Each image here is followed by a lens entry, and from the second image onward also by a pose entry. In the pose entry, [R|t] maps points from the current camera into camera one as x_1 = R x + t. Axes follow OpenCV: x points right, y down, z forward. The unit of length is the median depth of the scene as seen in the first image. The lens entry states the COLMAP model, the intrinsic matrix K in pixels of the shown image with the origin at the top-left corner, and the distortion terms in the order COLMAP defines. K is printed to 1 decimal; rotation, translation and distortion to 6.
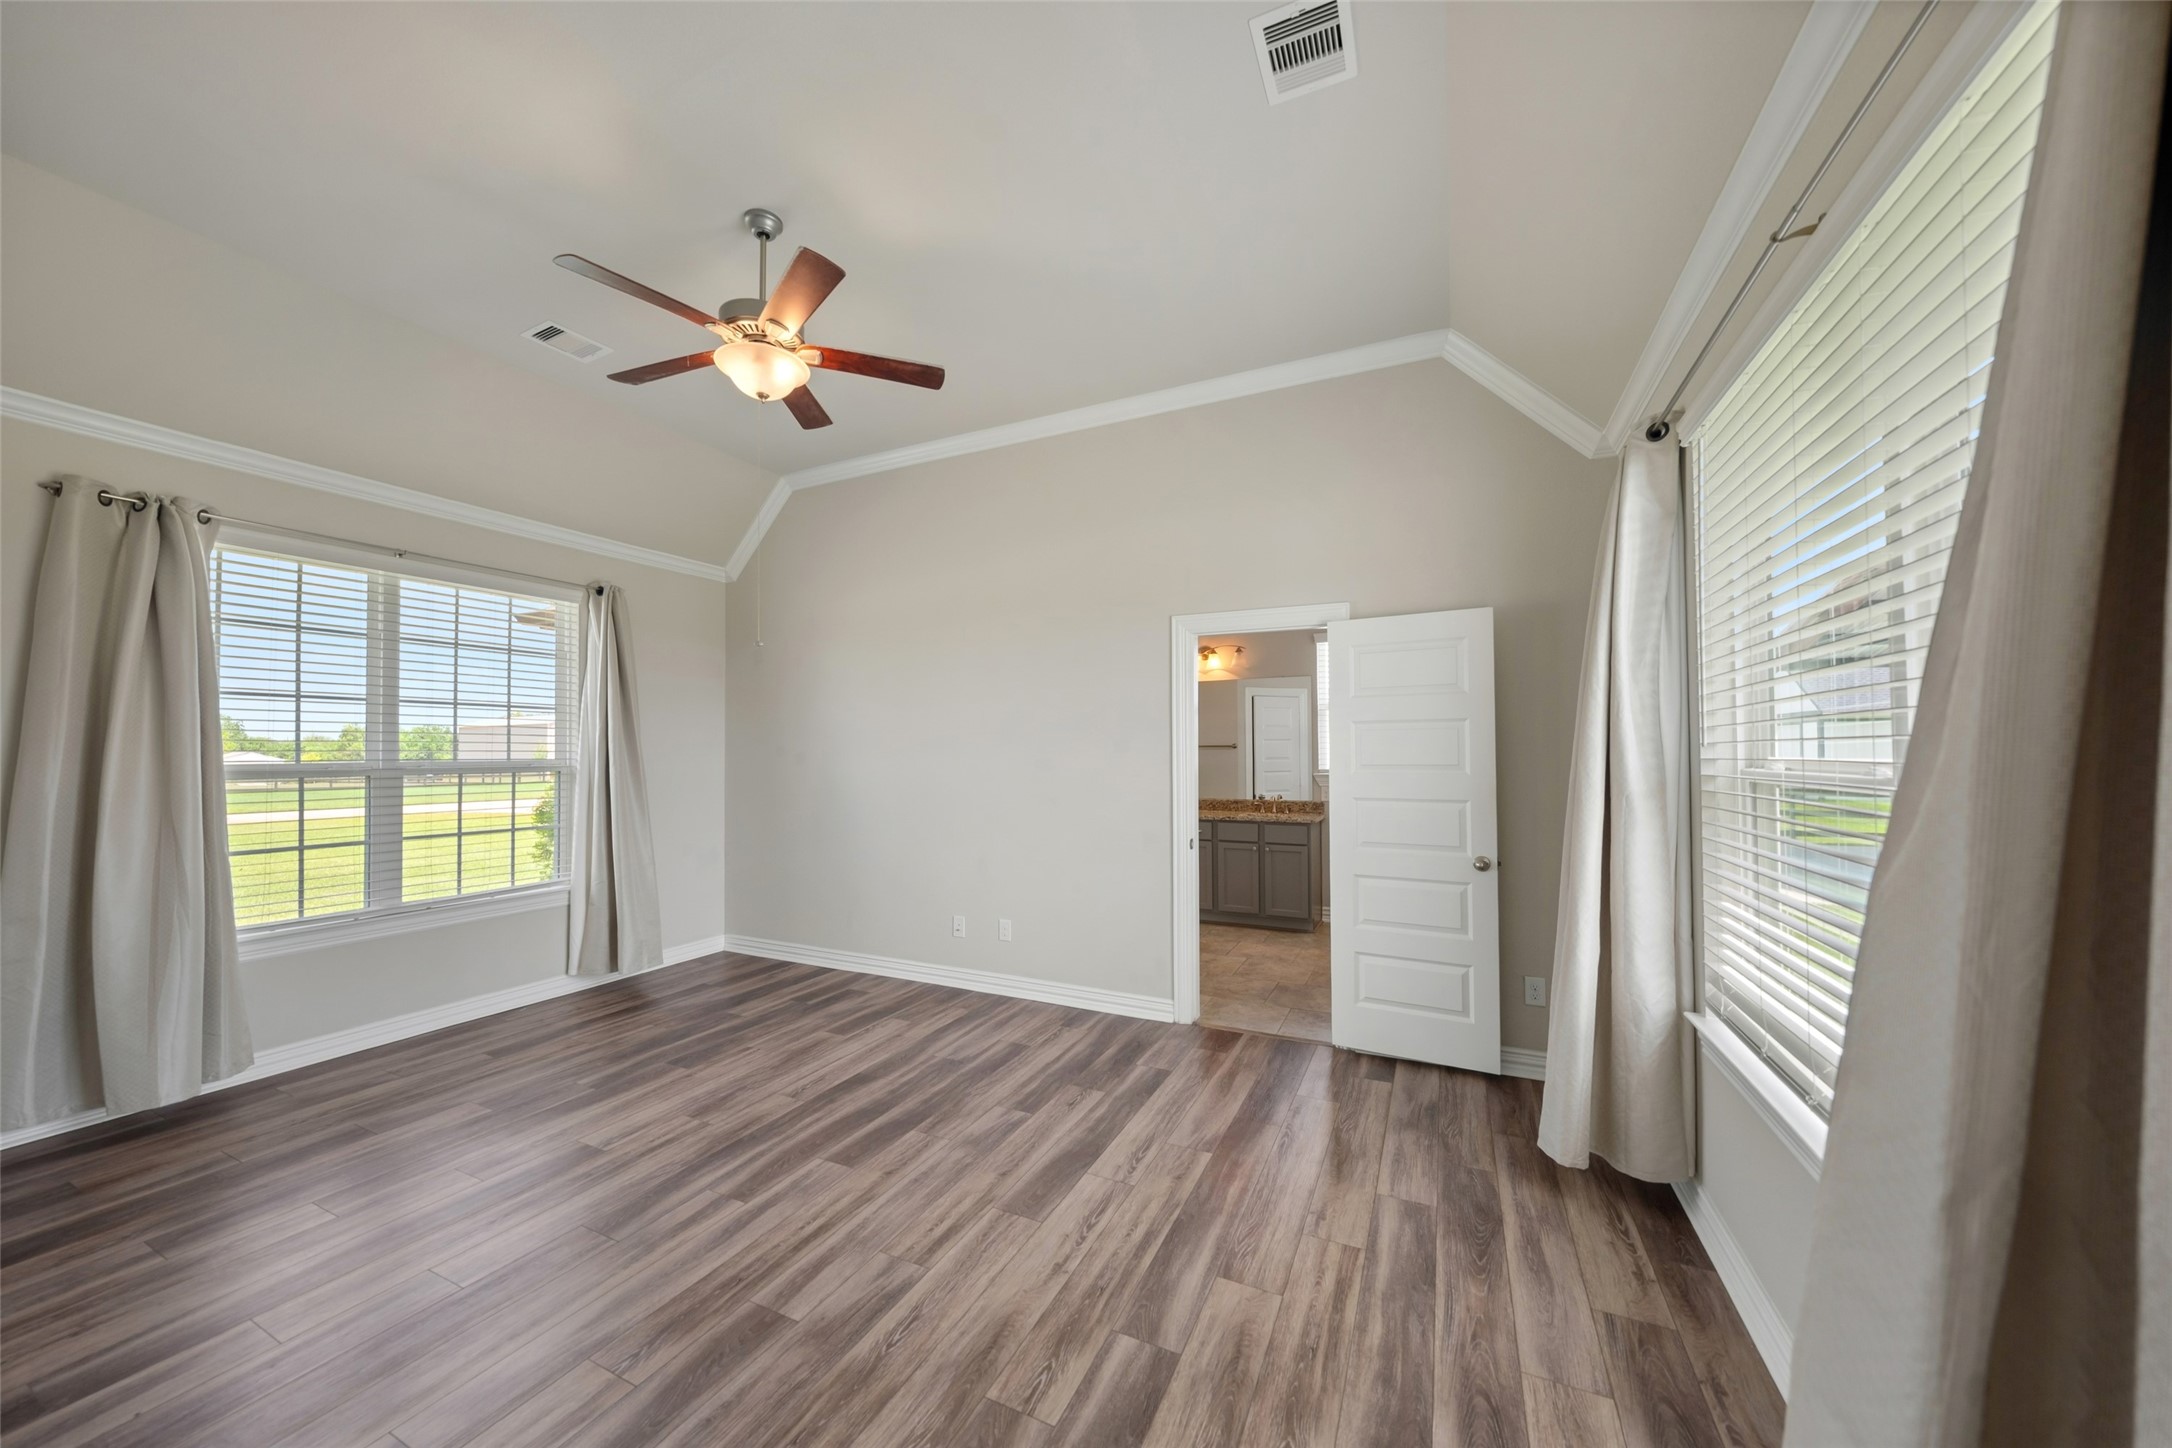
lens RADIAL K [[757.2, 0, 1080.6], [0, 757.2, 742.0], [0, 0, 1]] dist [0.001216, -0.000046]
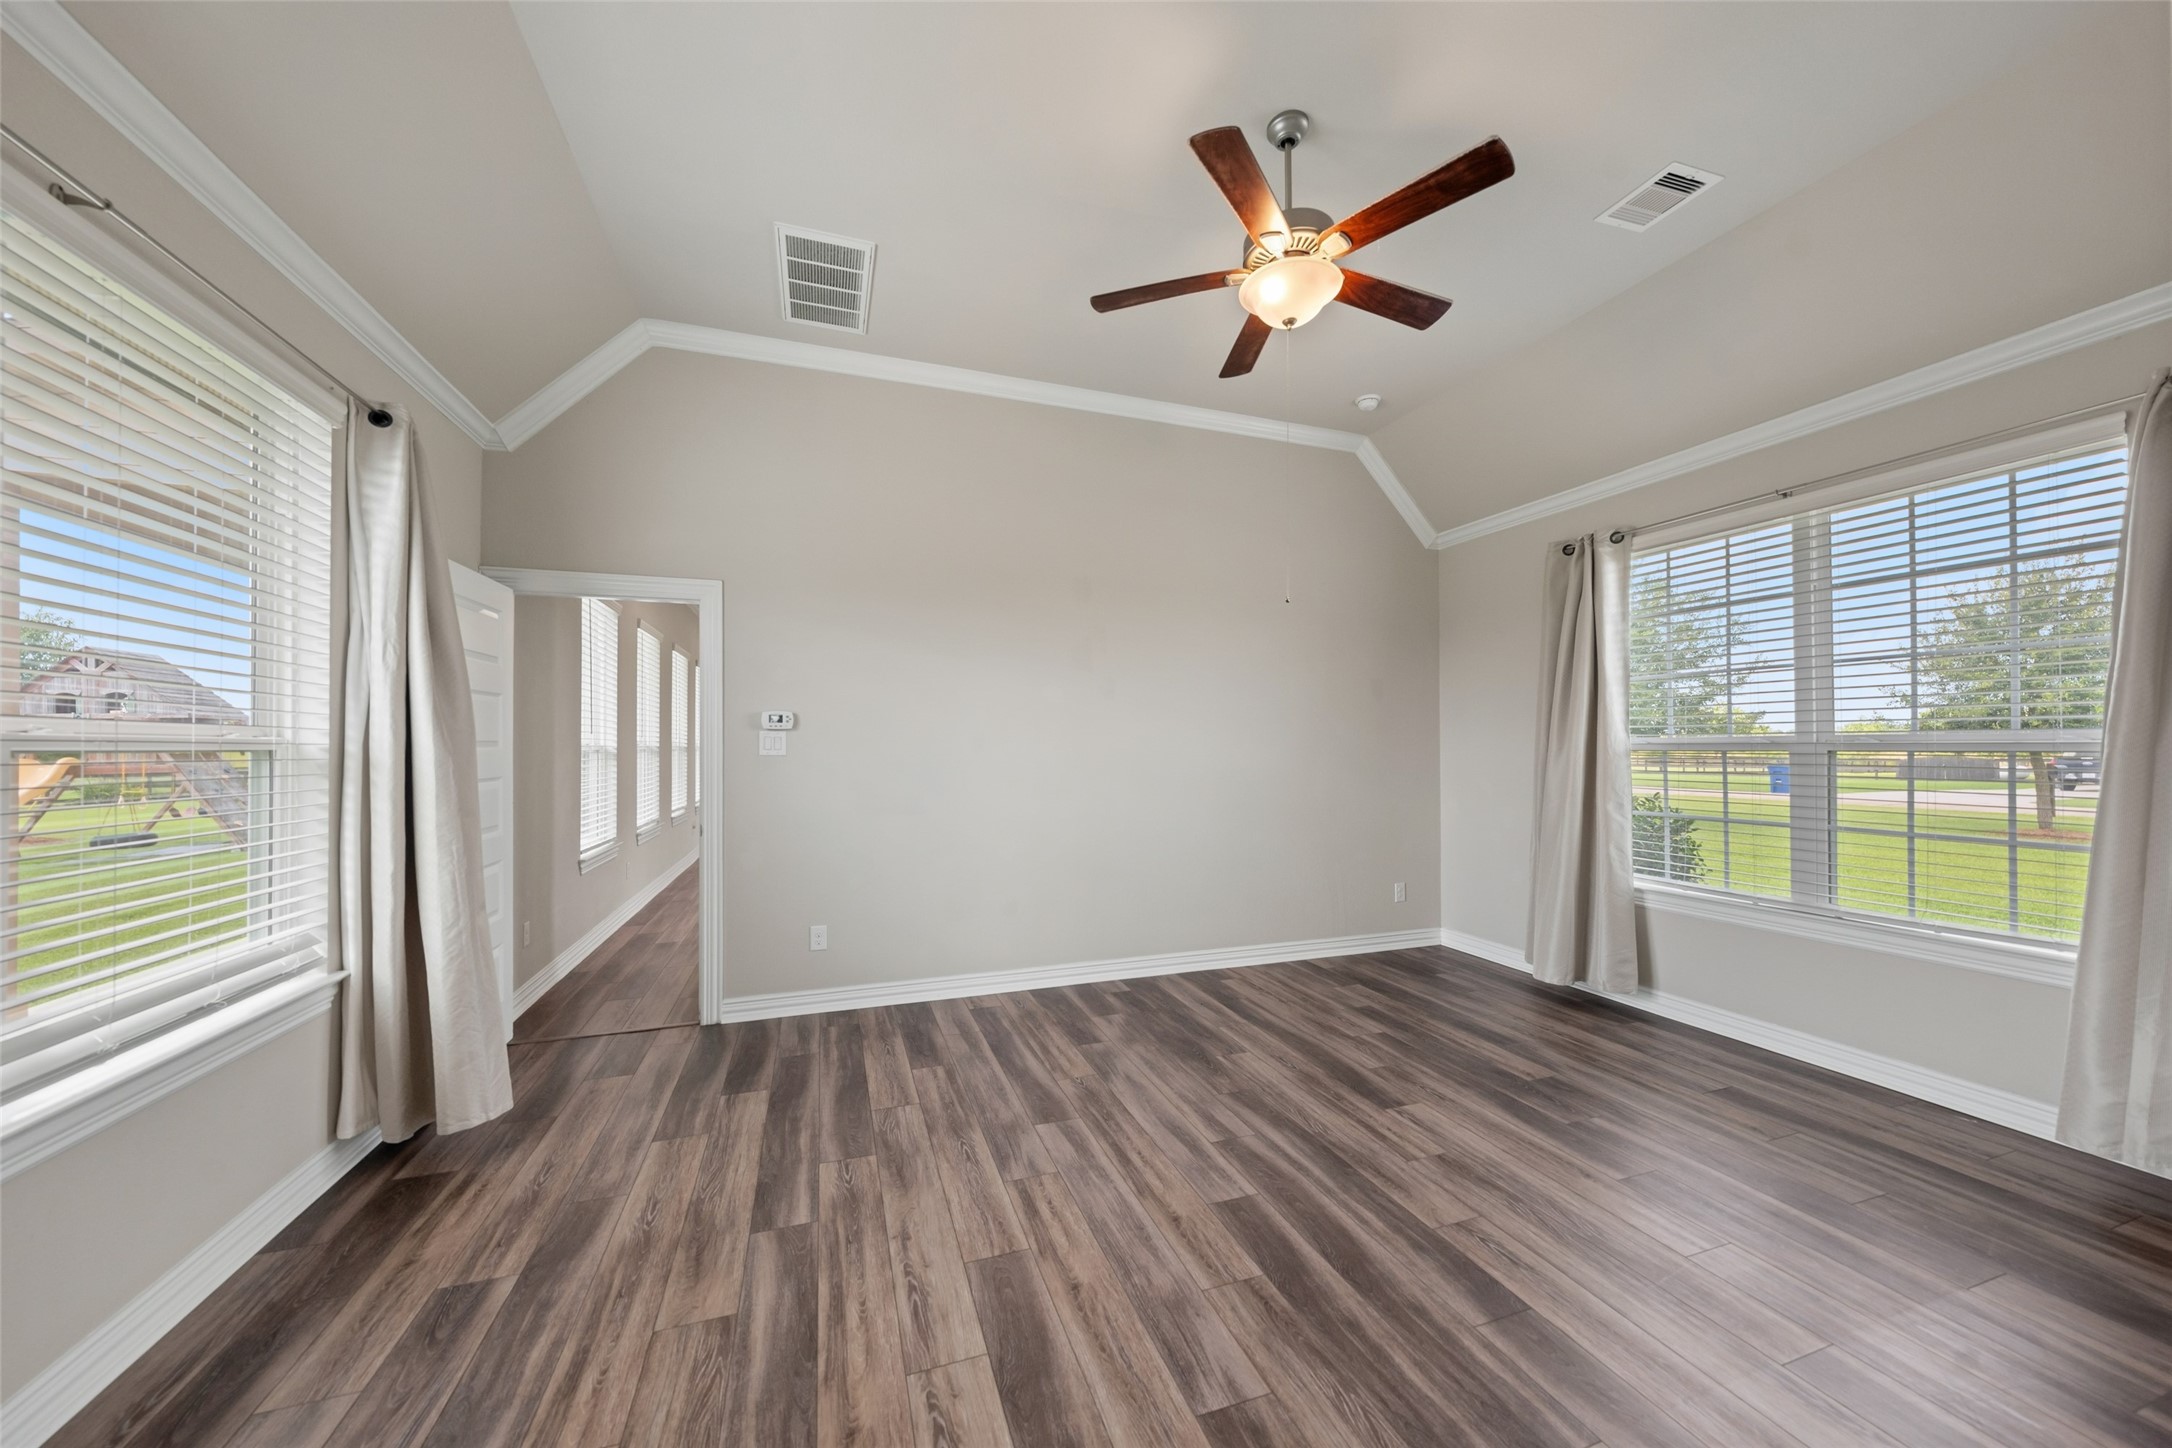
lens RADIAL K [[757.2, 0, 1081.3], [0, 757.2, 737.7], [0, 0, 1]] dist [0.001216, -0.000046]
pose [[-0.713863, -0.003163, -0.700278, 0.445638], [0.013460, 0.999743, -0.018238, 0.056011], [0.700156, -0.022445, -0.713637, 1.674258]]
